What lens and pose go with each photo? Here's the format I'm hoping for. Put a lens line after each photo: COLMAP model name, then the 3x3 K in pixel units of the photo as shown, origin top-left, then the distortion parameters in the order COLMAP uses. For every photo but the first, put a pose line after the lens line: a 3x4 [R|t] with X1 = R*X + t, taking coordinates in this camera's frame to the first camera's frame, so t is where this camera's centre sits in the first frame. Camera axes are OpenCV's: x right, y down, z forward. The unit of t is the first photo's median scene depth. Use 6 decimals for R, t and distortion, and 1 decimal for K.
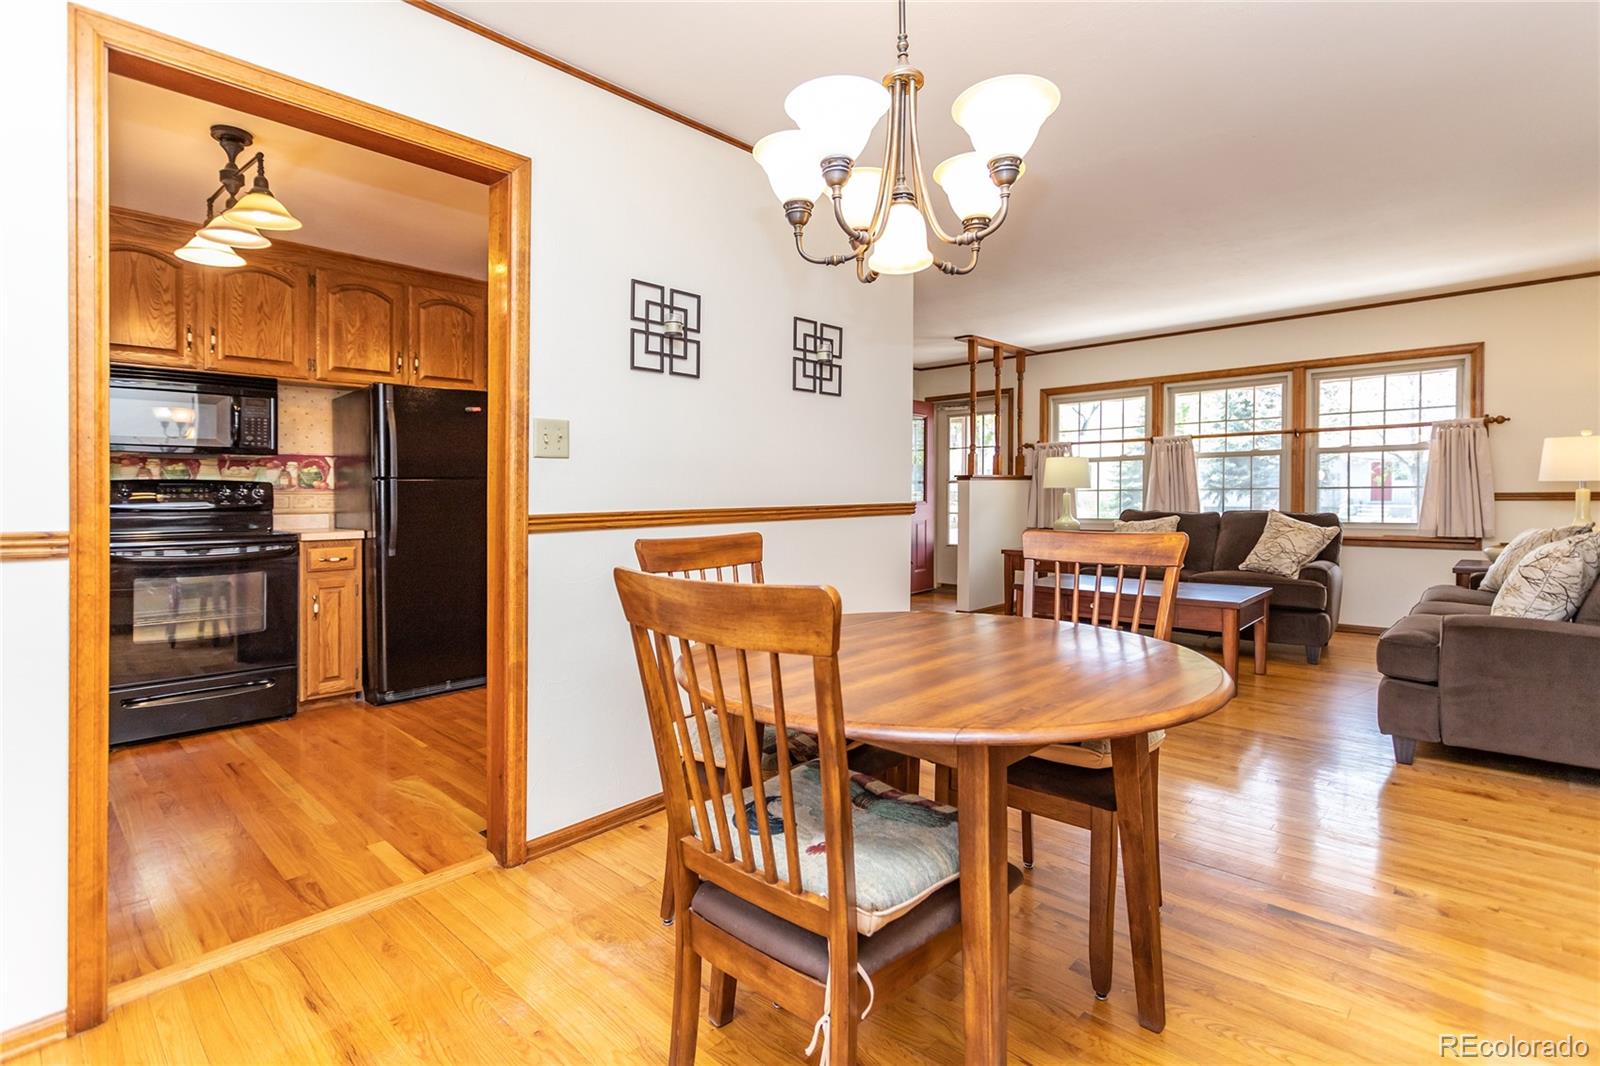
lens RADIAL K [[778.1, 0, 790.4], [0, 778.1, 500.1], [0, 0, 1]] dist [0.000895, 0.001430]
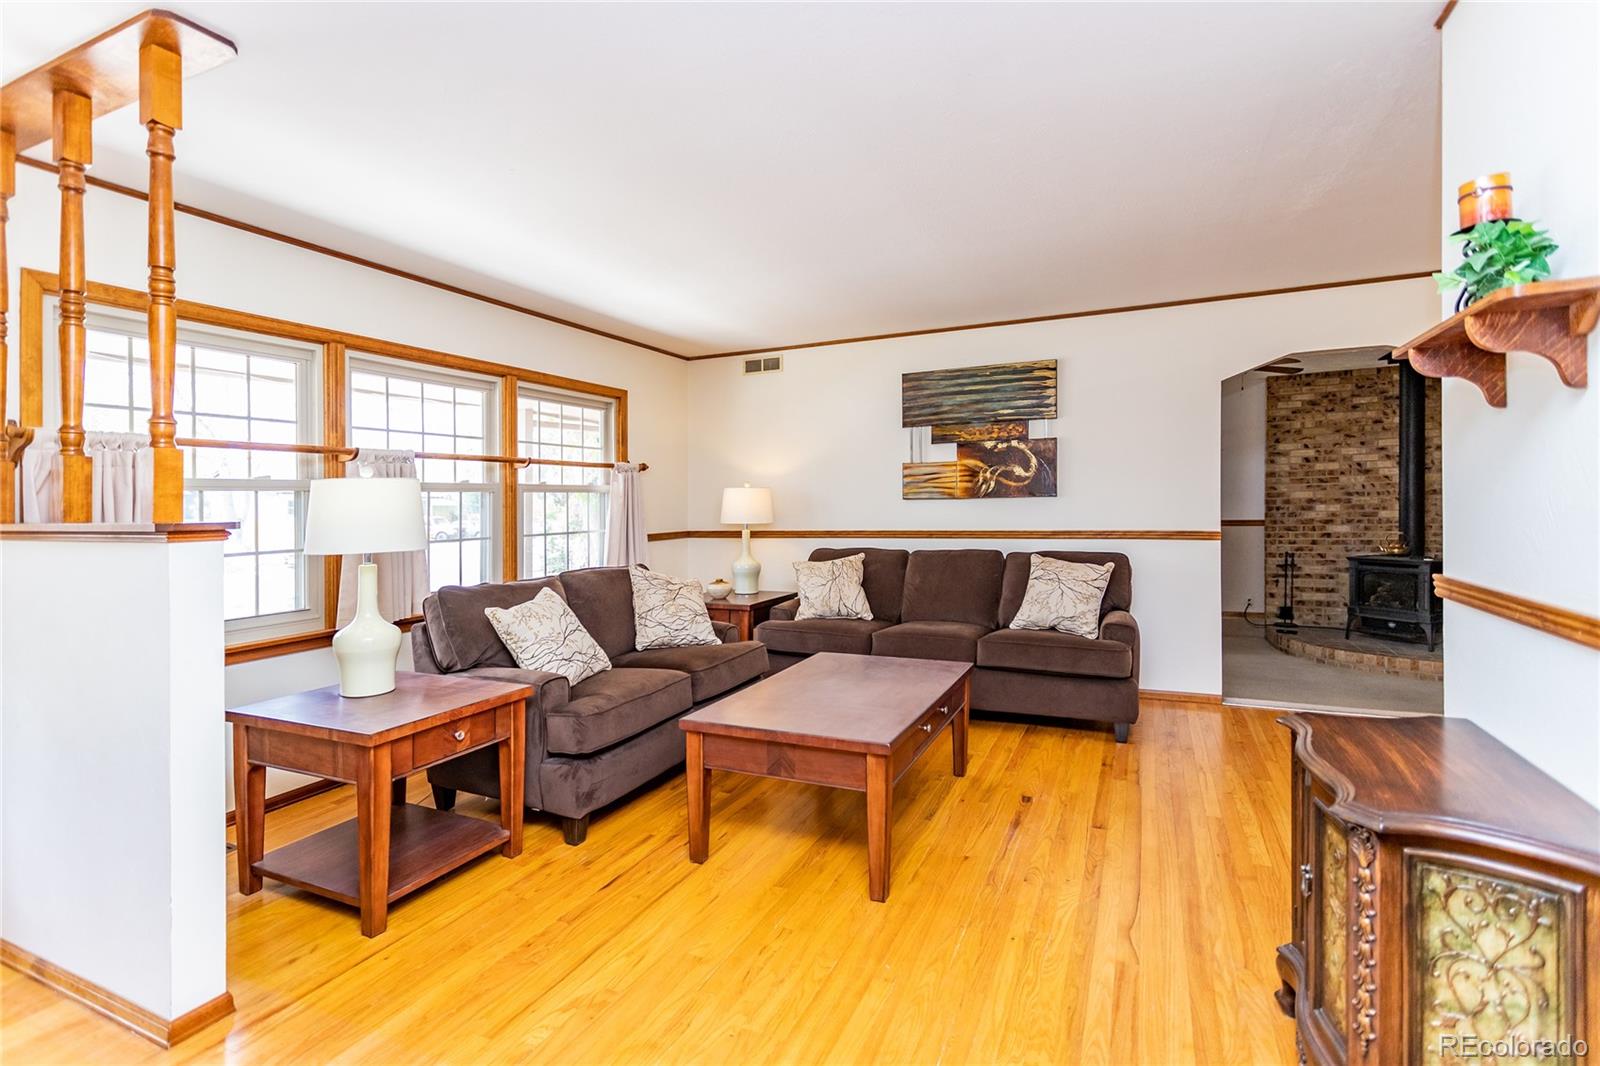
lens RADIAL K [[757.2, 0, 768.7], [0, 757.2, 503.5], [0, 0, 1]] dist [0.001445, 0.000258]
pose [[-0.309541, 0.020176, 0.950672, -0.108543], [0.039128, 0.999198, -0.008466, -0.032369], [-0.950081, 0.034577, -0.310082, 1.004214]]
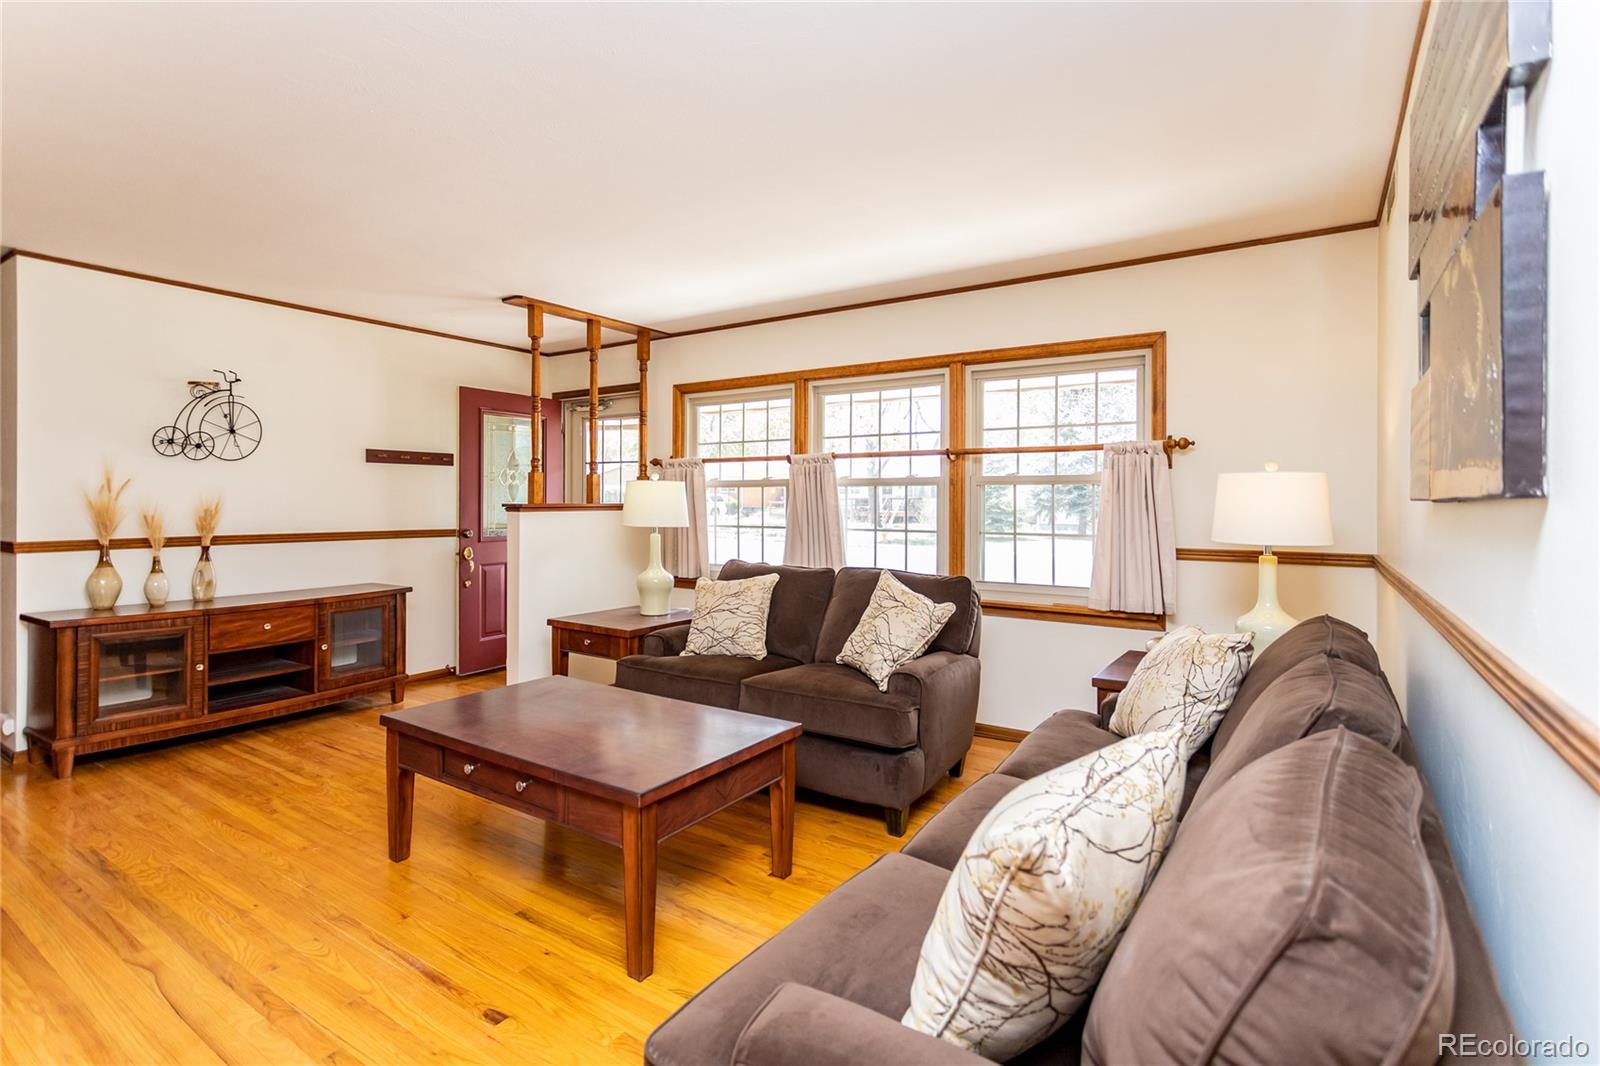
lens RADIAL K [[774.7, 0, 824.4], [0, 774.7, 500.9], [0, 0, 1]] dist [0.001250, 0.000743]
pose [[0.980928, 0.015349, 0.193762, 0.407044], [-0.013098, 0.999831, -0.012893, -0.034232], [-0.193928, 0.010109, 0.980964, 0.338301]]
